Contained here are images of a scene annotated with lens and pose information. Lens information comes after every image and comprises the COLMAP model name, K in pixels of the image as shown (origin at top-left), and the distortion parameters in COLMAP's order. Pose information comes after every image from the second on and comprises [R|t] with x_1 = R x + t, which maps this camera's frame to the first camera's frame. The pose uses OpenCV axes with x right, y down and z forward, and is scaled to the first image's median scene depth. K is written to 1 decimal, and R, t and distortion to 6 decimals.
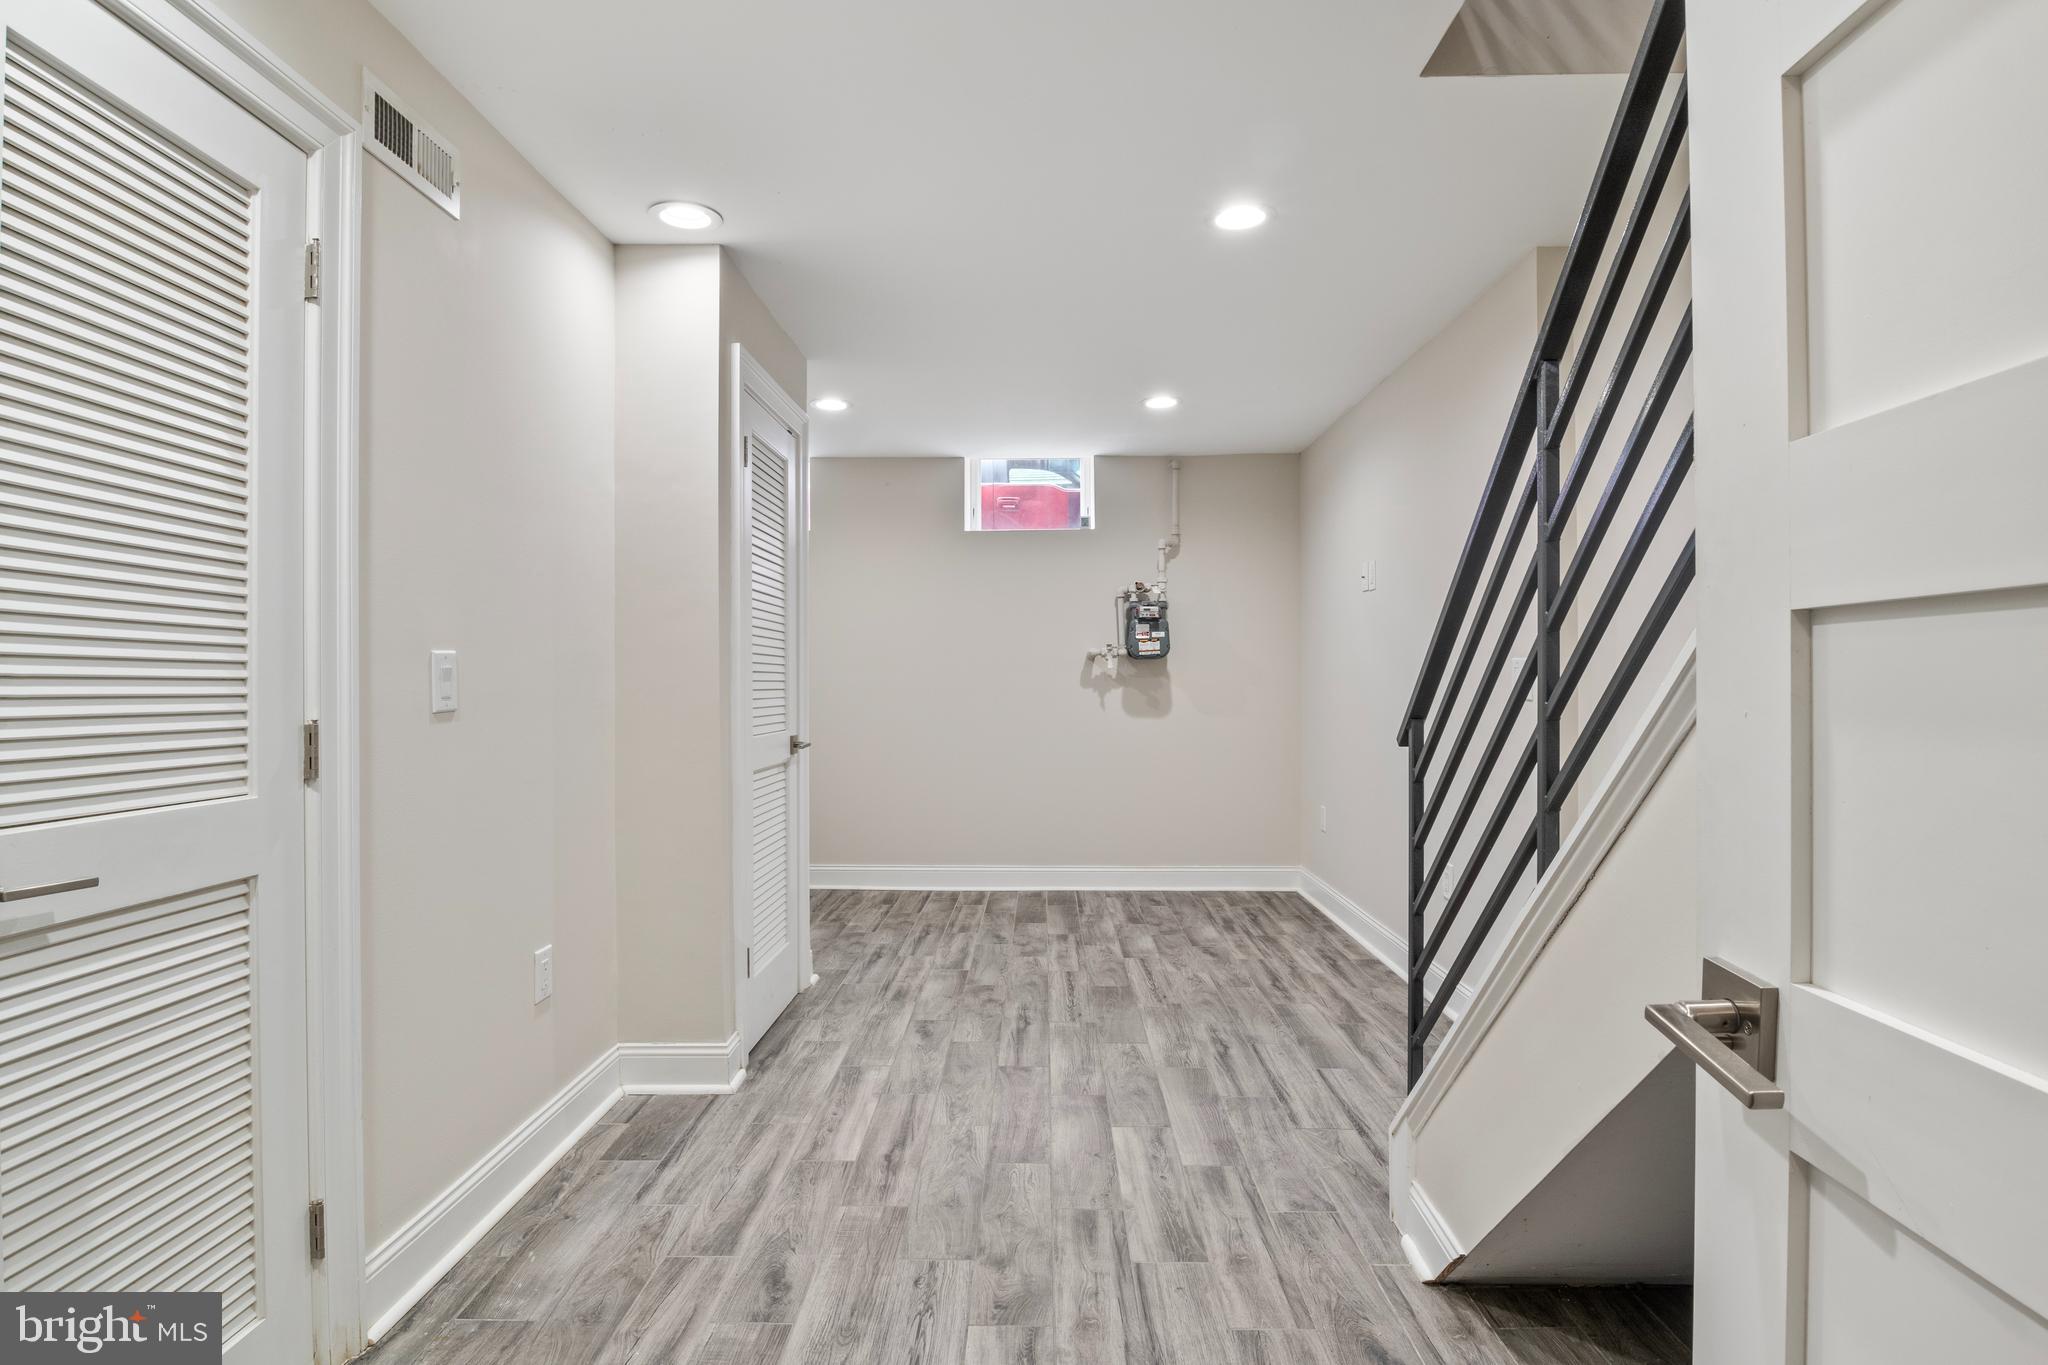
lens RADIAL K [[1029.0, 0, 1034.1], [0, 1029.0, 685.1], [0, 0, 1]] dist [-0.011009, 0.000300]
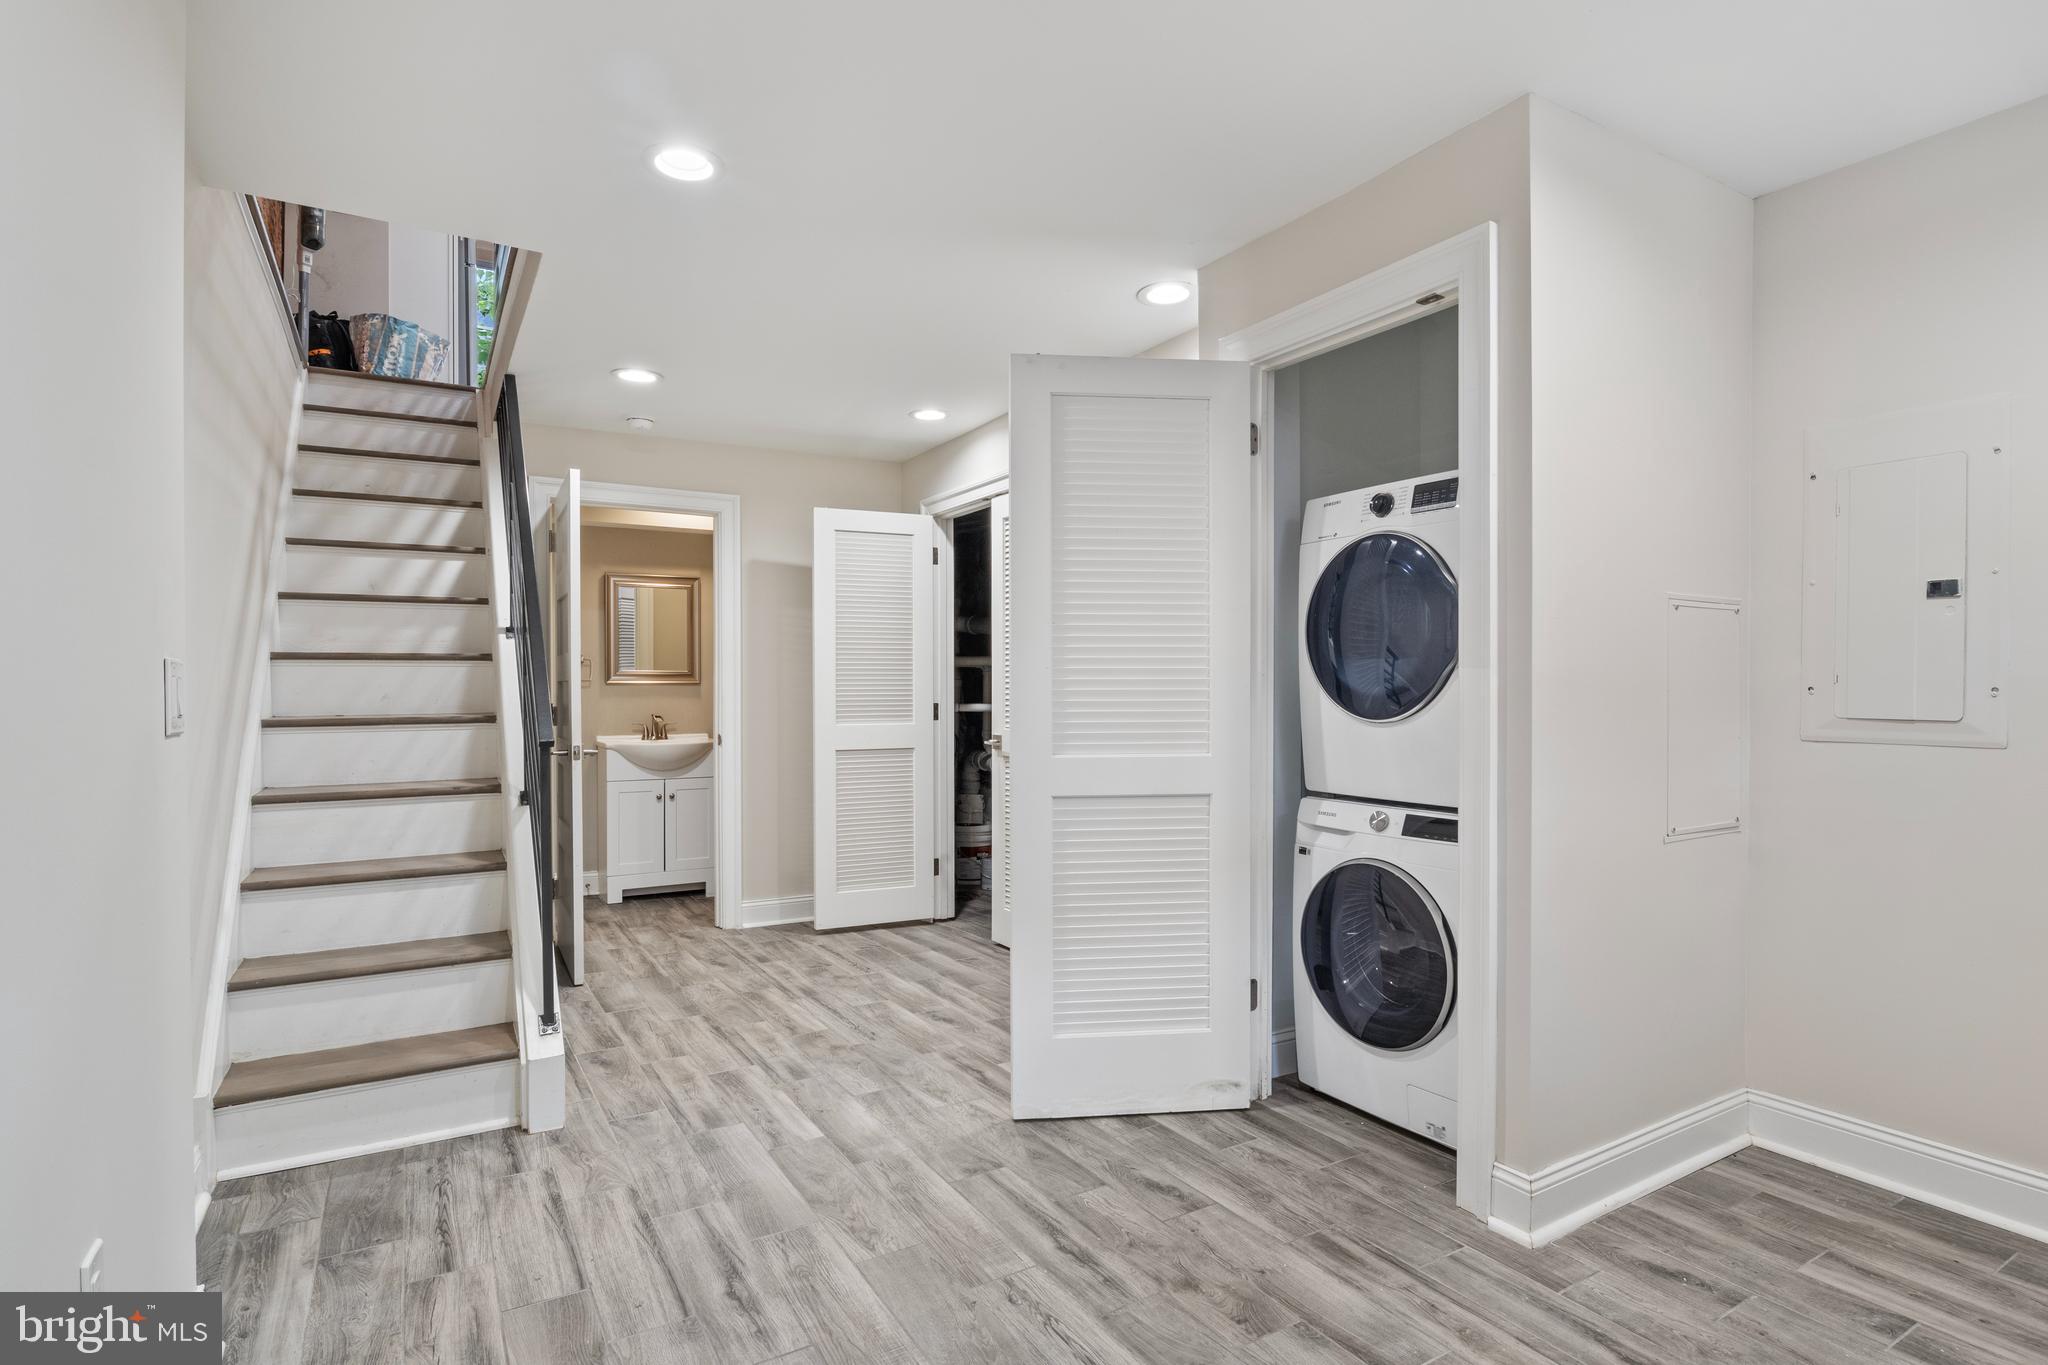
lens RADIAL K [[1029.0, 0, 1035.5], [0, 1029.0, 692.2], [0, 0, 1]] dist [-0.011009, 0.000300]
pose [[-0.848901, 0.008077, -0.528490, 0.425268], [0.004222, 0.999955, 0.008502, -0.014176], [0.528535, 0.004986, -0.848897, 1.944862]]
